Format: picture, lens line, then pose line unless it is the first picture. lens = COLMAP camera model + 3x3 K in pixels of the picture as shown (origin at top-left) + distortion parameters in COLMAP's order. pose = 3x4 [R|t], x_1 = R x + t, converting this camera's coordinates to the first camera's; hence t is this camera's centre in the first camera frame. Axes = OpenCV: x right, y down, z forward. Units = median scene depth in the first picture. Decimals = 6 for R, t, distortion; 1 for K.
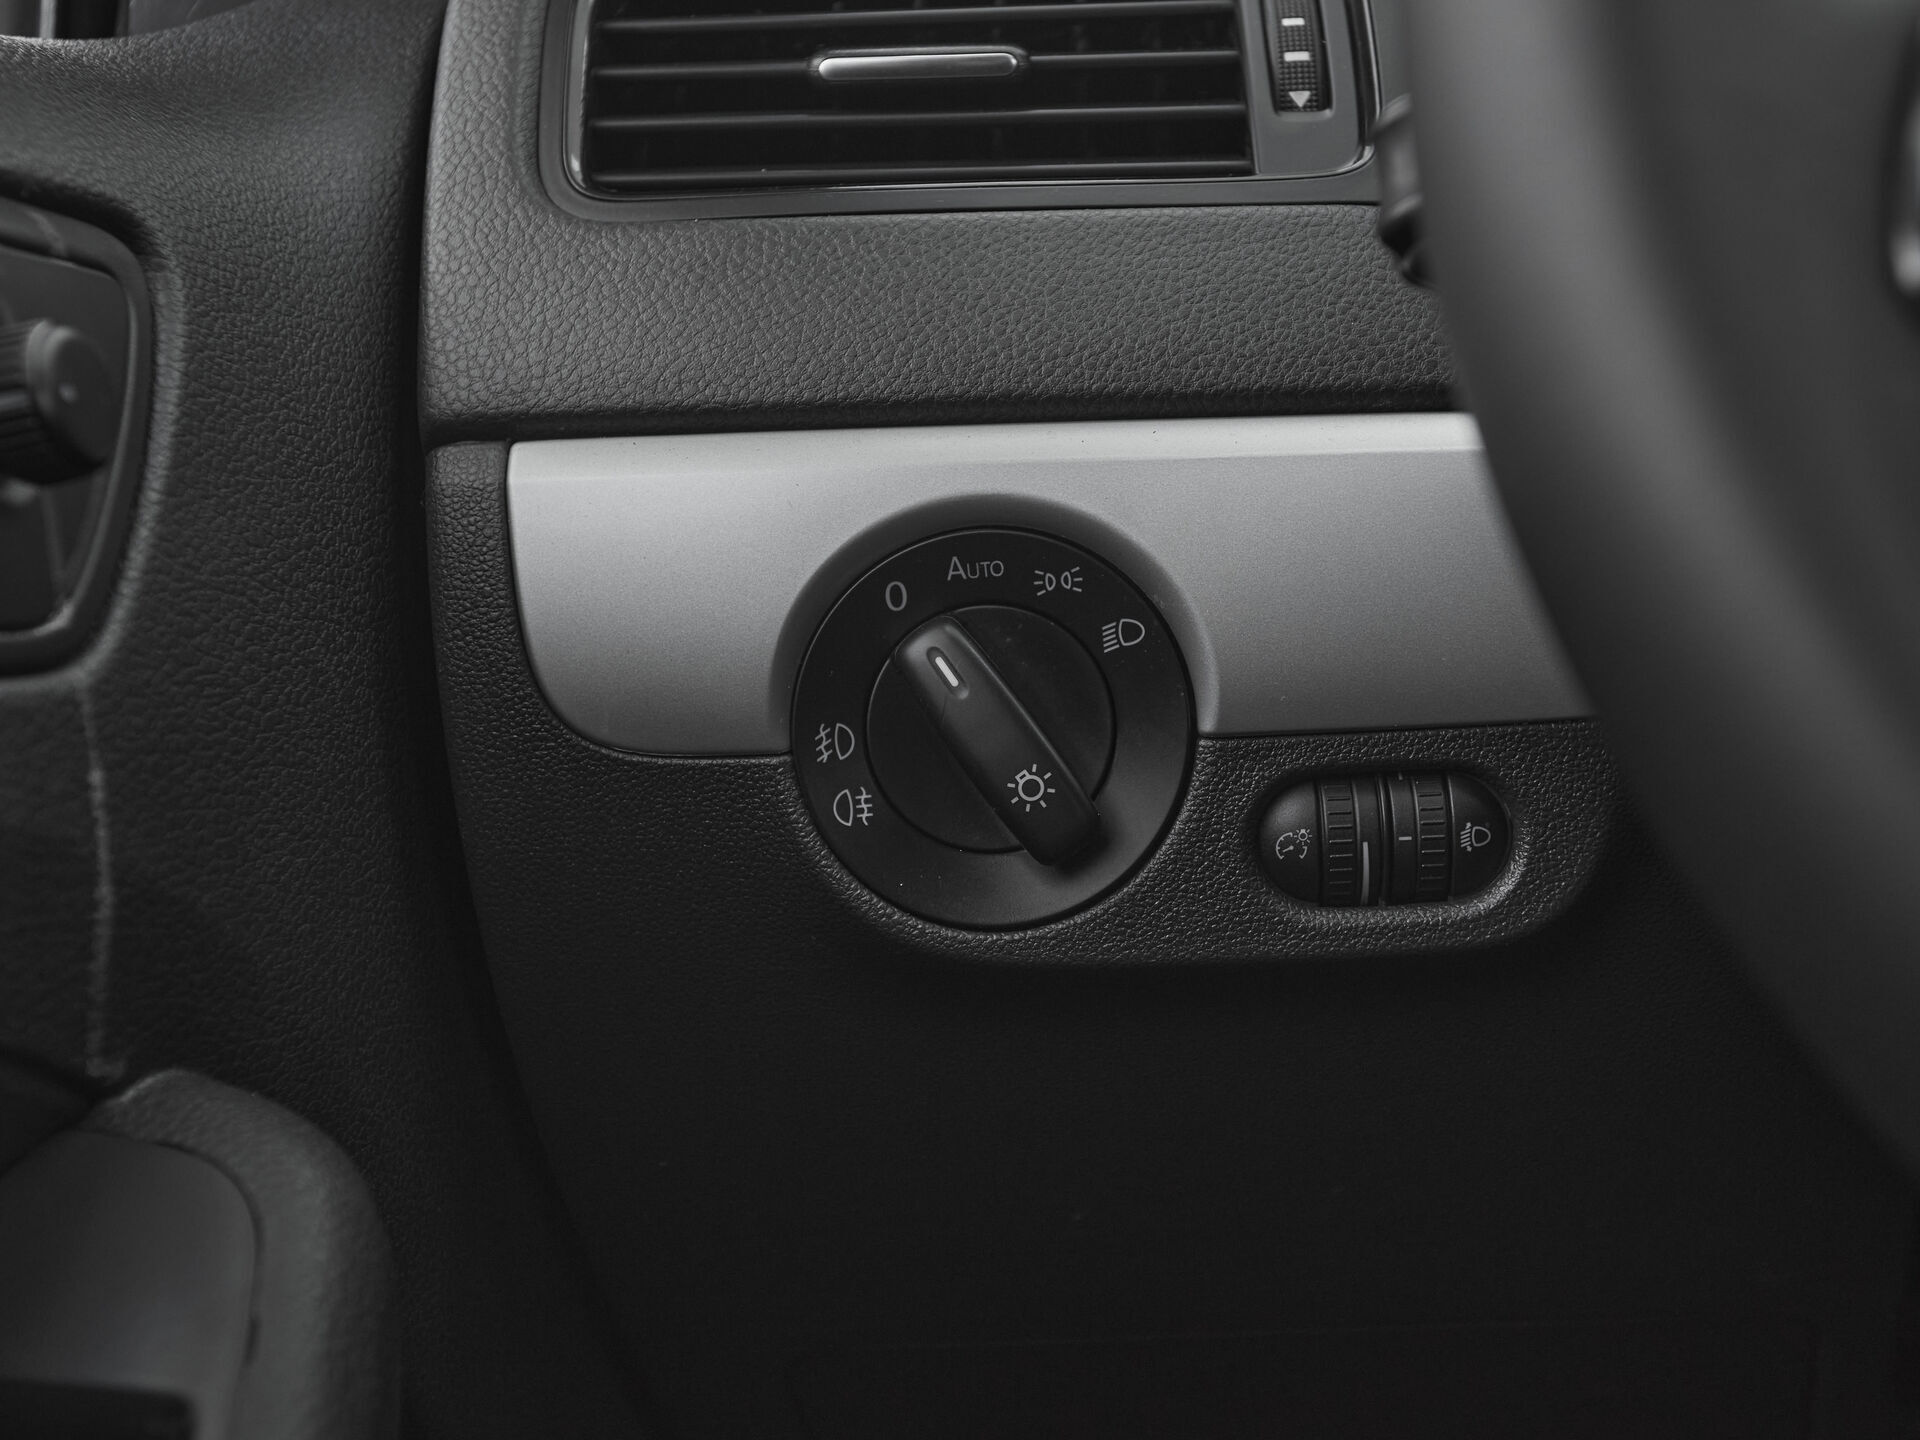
lens RADIAL K [[2616.6, 0, 960.0], [0, 2616.6, 720.0], [0, 0, 1]] dist [0.071862, 0.020236]
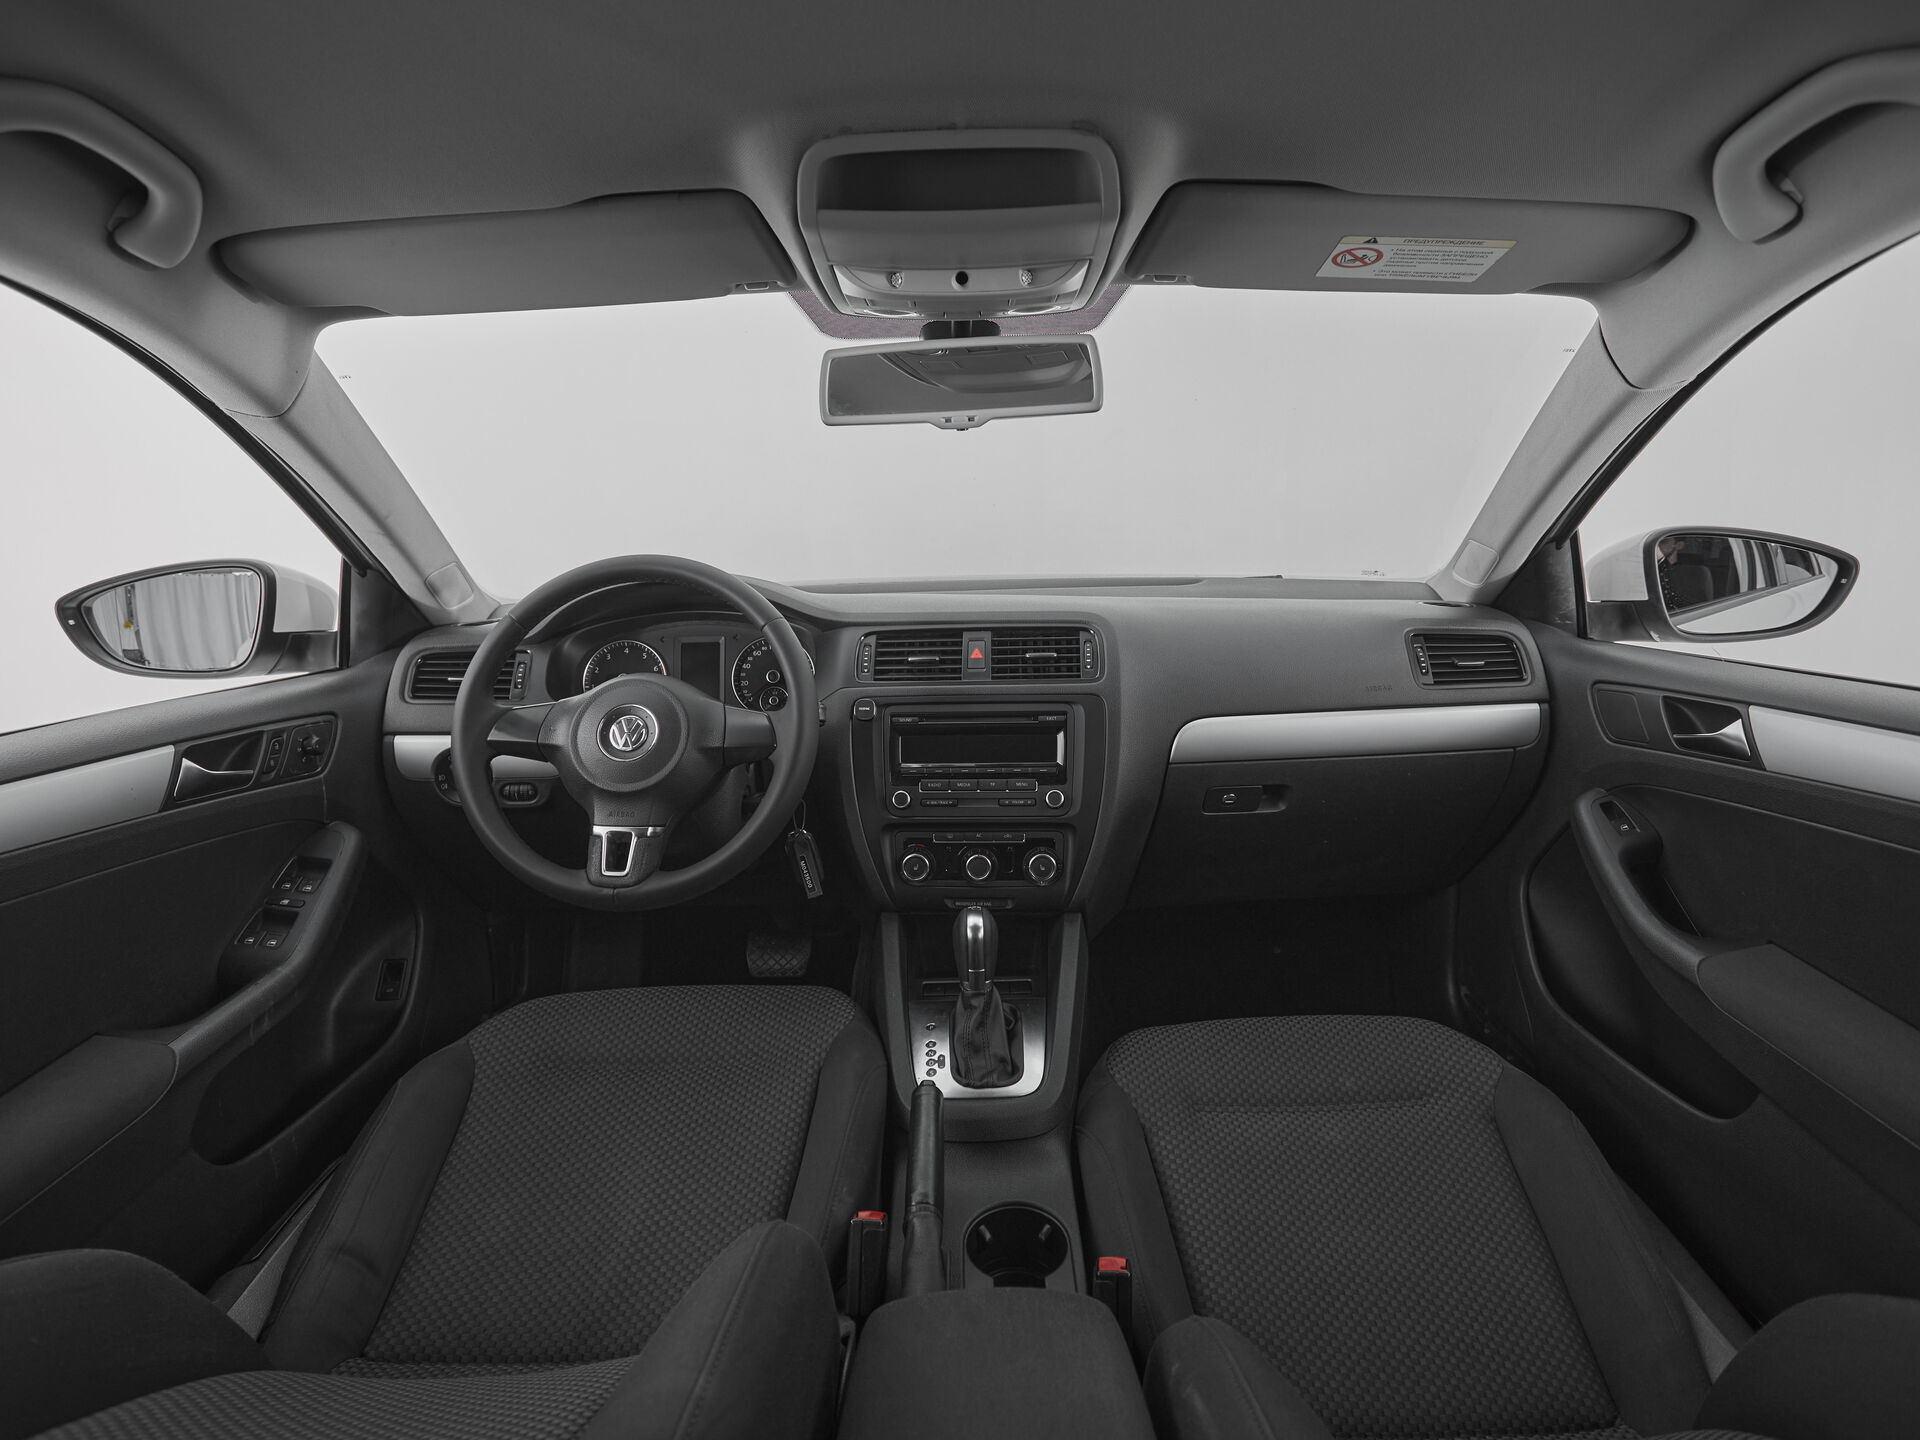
lens RADIAL K [[1020.3, 0, 970.1], [0, 1020.3, 721.3], [0, 0, 1]] dist [0.001583, -0.000462]
pose [[0.993802, 0.032561, 0.106293, 1.117872], [-0.039995, 0.996844, 0.068581, -0.405016], [-0.103725, -0.072407, 0.991967, -1.984973]]
